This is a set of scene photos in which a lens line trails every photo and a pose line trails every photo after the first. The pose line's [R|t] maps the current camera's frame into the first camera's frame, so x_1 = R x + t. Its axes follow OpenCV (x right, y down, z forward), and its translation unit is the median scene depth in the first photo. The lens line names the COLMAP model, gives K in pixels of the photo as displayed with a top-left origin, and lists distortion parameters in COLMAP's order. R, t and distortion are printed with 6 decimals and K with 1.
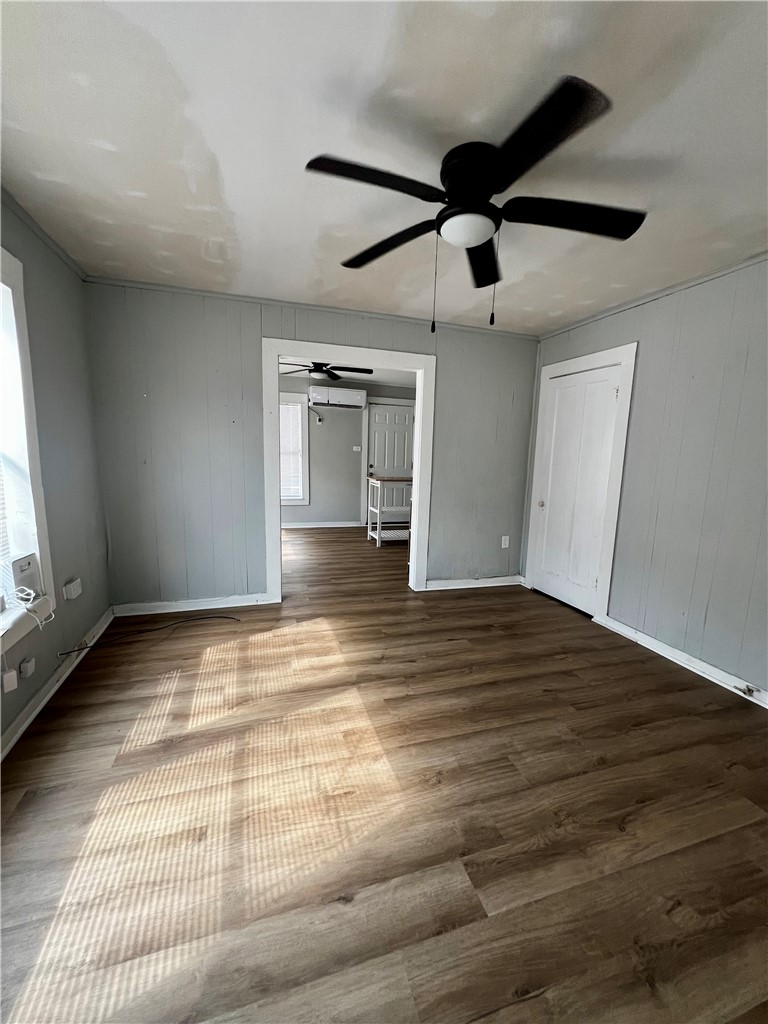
lens RADIAL K [[413.4, 0, 382.4], [0, 413.4, 510.9], [0, 0, 1]] dist [-0.003309, -0.000357]
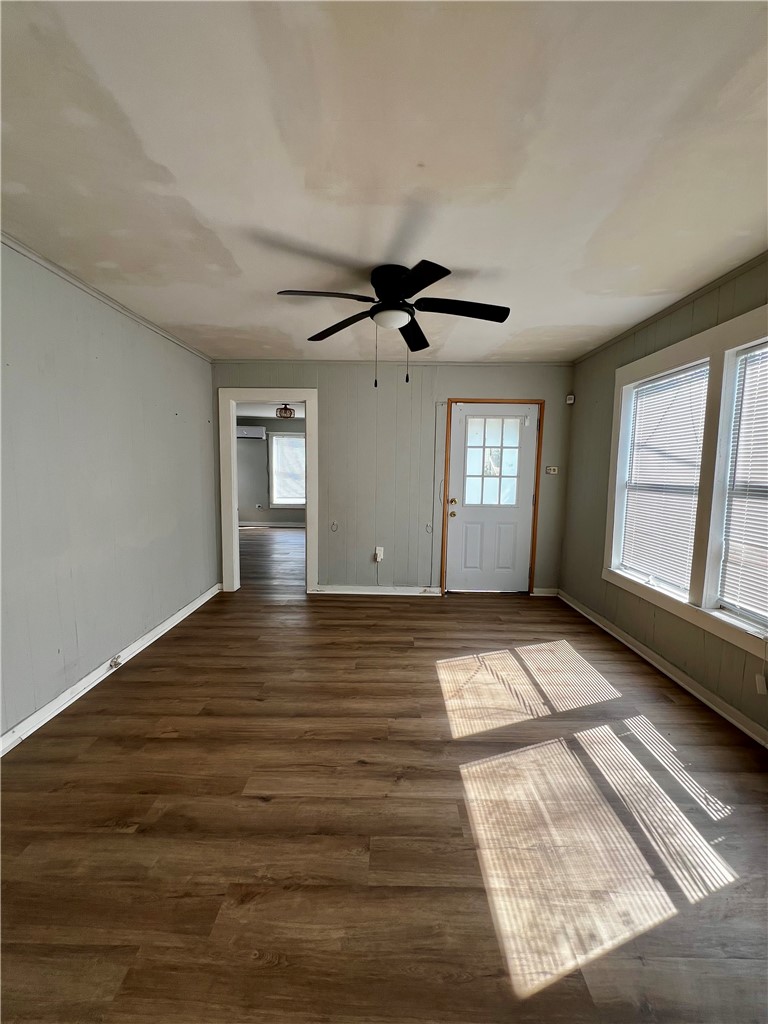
lens RADIAL K [[419.1, 0, 383.0], [0, 419.1, 509.8], [0, 0, 1]] dist [0.002876, 0.000166]
pose [[-0.951064, -0.059720, 0.303167, -0.180817], [0.018342, 0.968504, 0.248322, -0.277480], [-0.308448, 0.241731, -0.920014, 1.781687]]
